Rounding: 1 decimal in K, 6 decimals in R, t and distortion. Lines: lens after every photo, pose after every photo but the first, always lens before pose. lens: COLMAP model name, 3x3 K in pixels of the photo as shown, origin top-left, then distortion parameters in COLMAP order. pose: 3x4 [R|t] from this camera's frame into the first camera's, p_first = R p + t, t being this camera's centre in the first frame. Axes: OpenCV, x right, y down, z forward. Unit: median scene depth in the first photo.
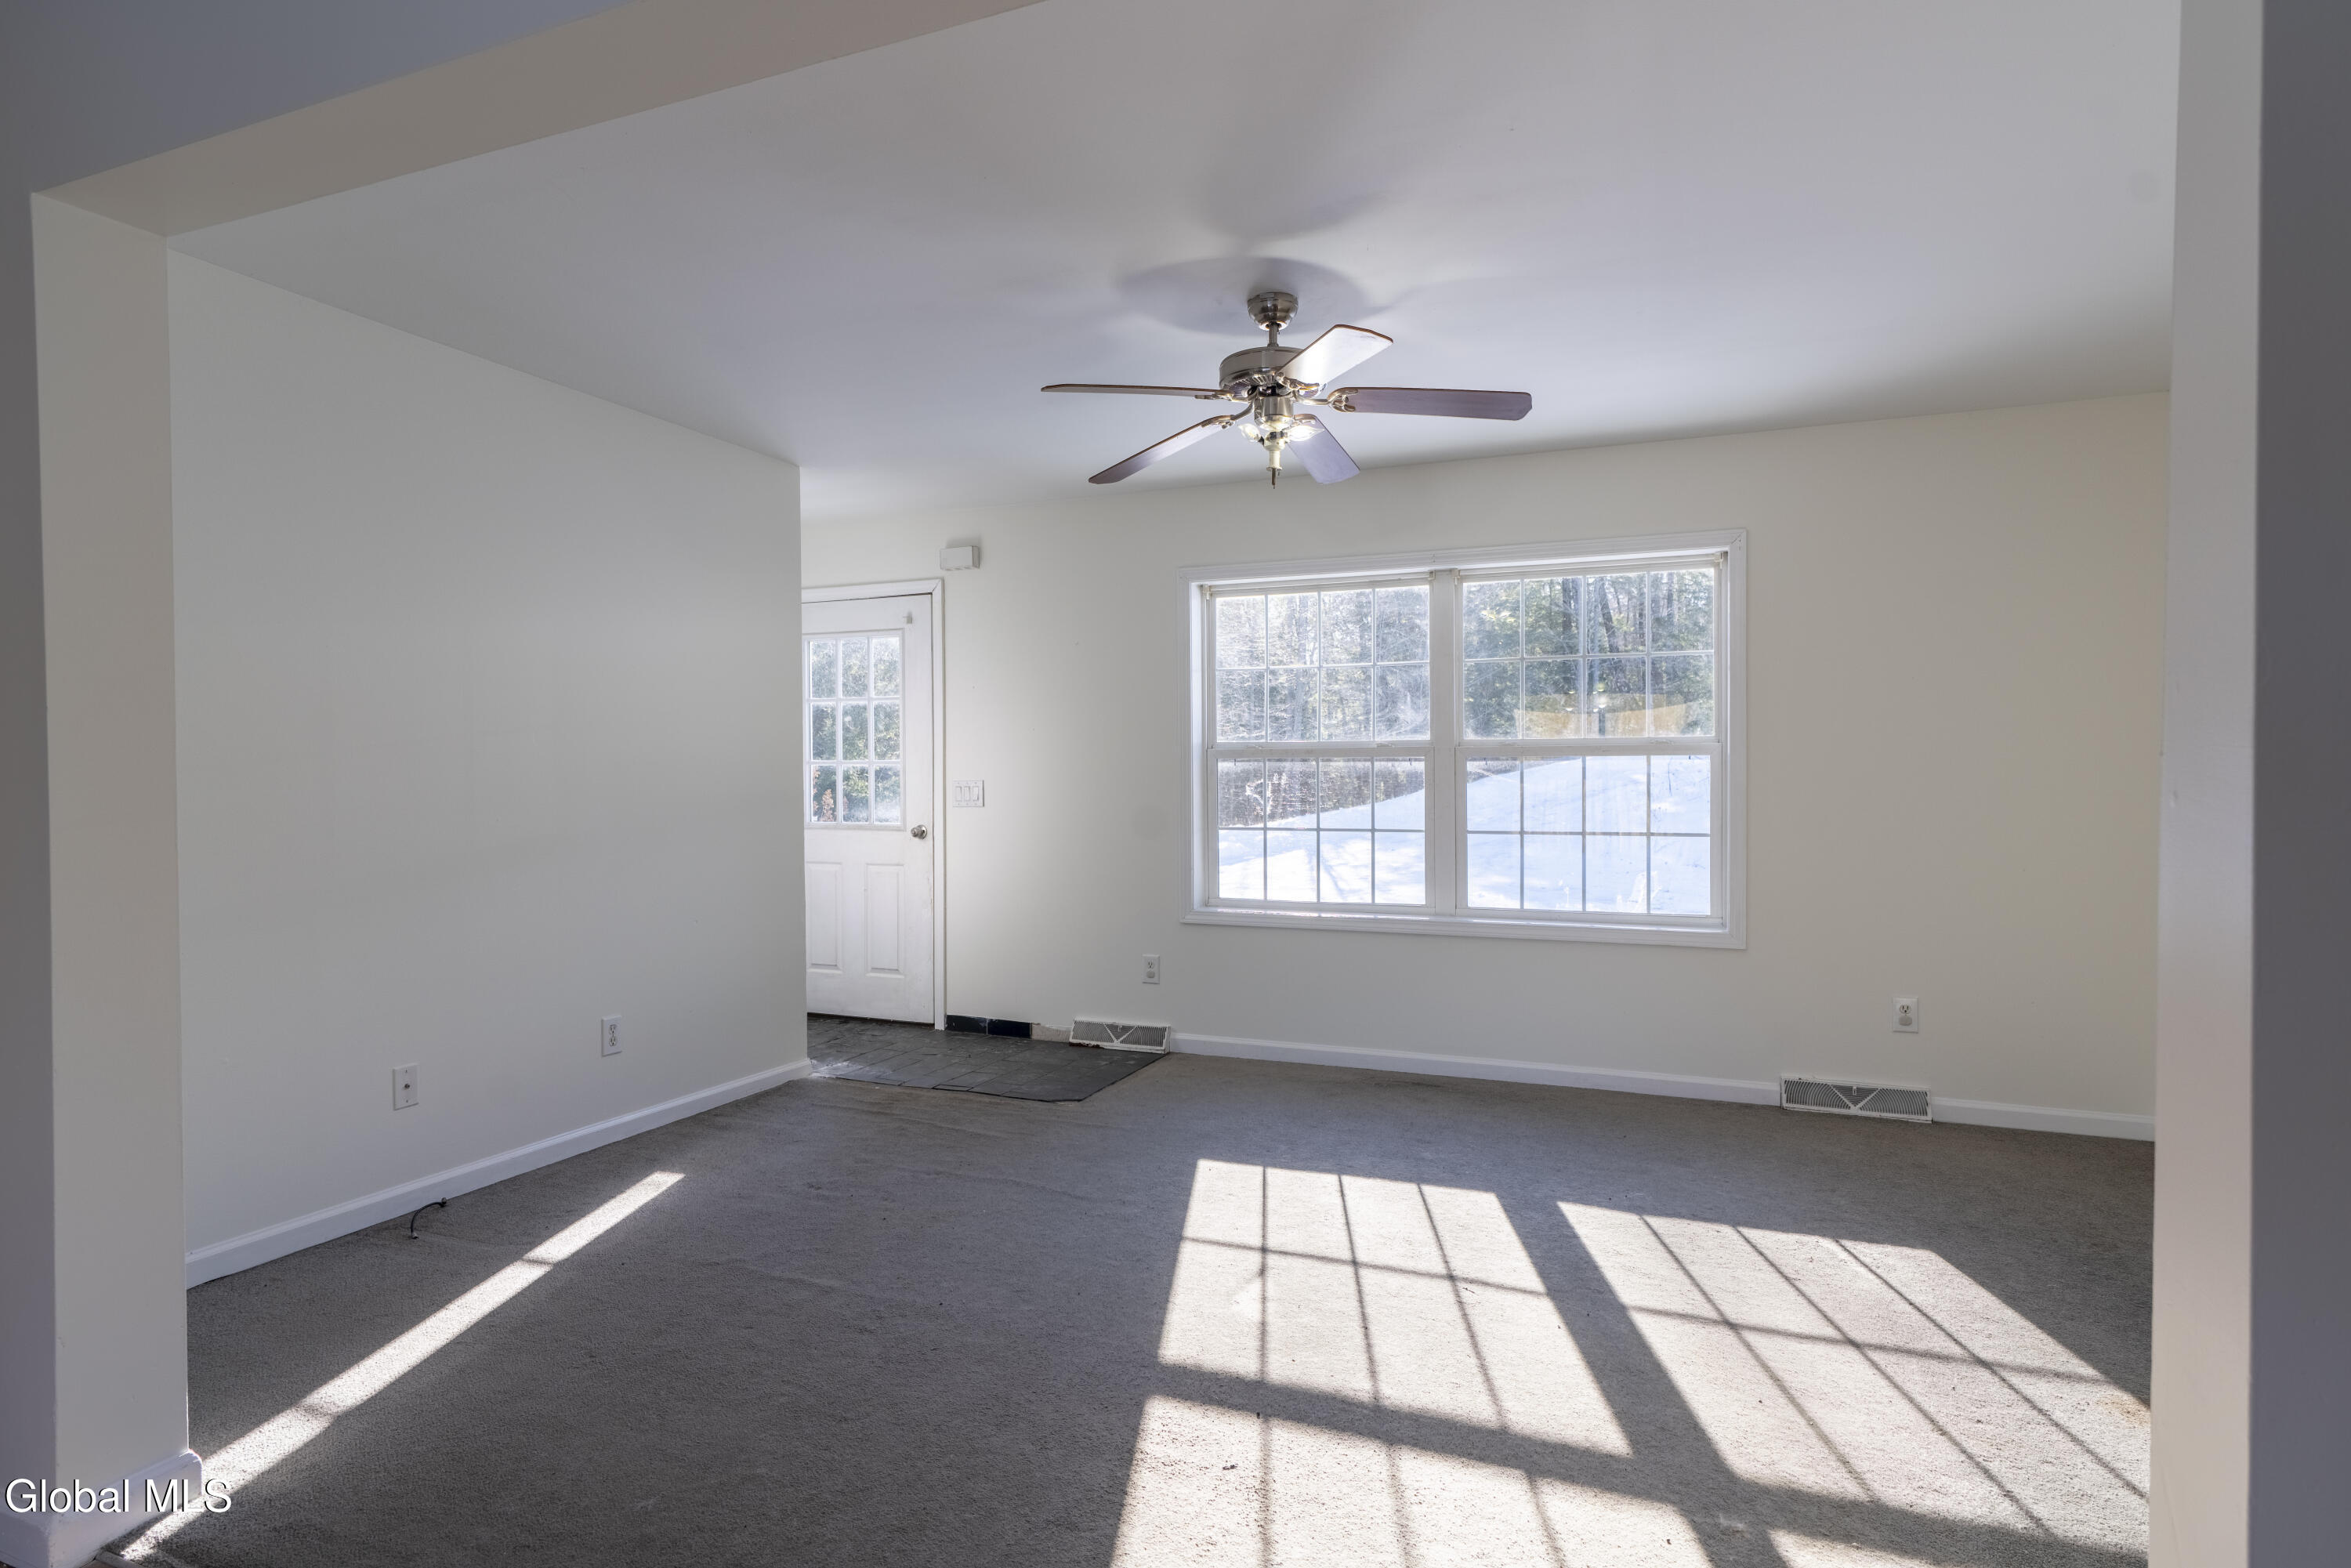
lens RADIAL K [[1104.0, 0, 1172.4], [0, 1104.0, 775.6], [0, 0, 1]] dist [-0.000239, -0.000015]
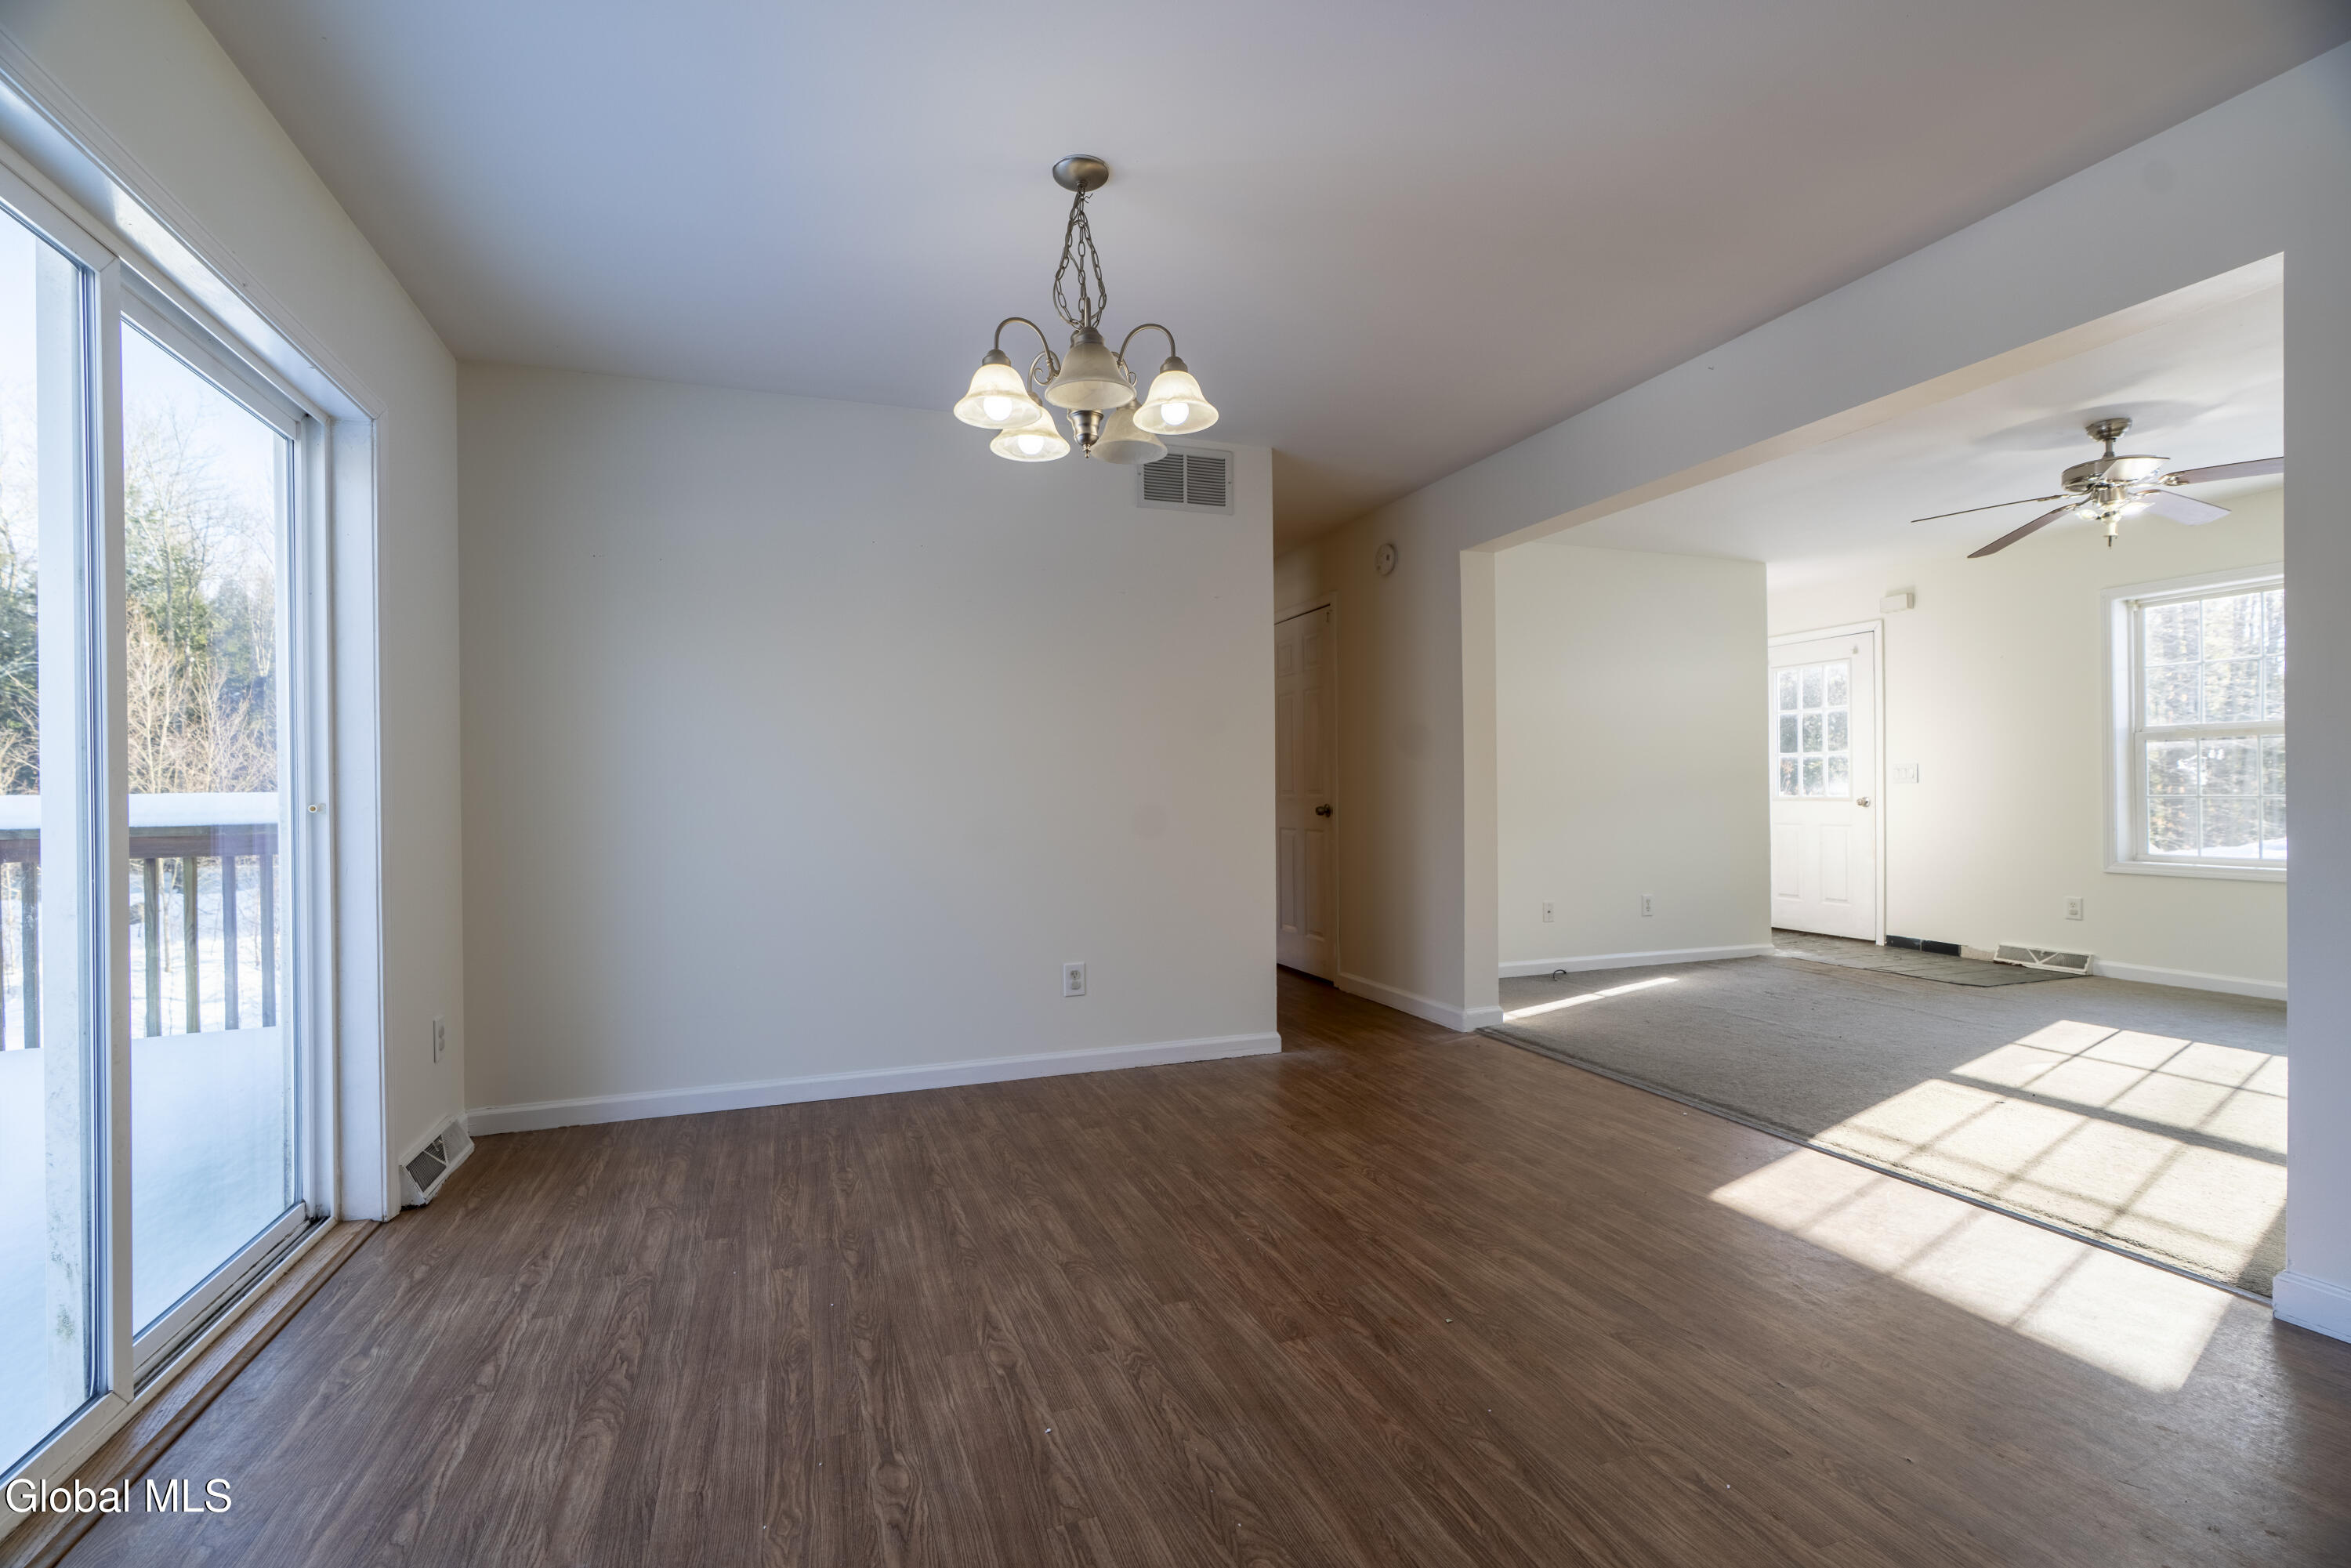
lens RADIAL K [[1034.8, 0, 1114.5], [0, 1034.8, 796.7], [0, 0, 1]] dist [-0.002011, 0.000021]
pose [[0.613747, 0.004418, -0.789491, 0.239921], [-0.006931, 0.999976, 0.000207, 0.054871], [0.789472, 0.005345, 0.613763, -0.596093]]
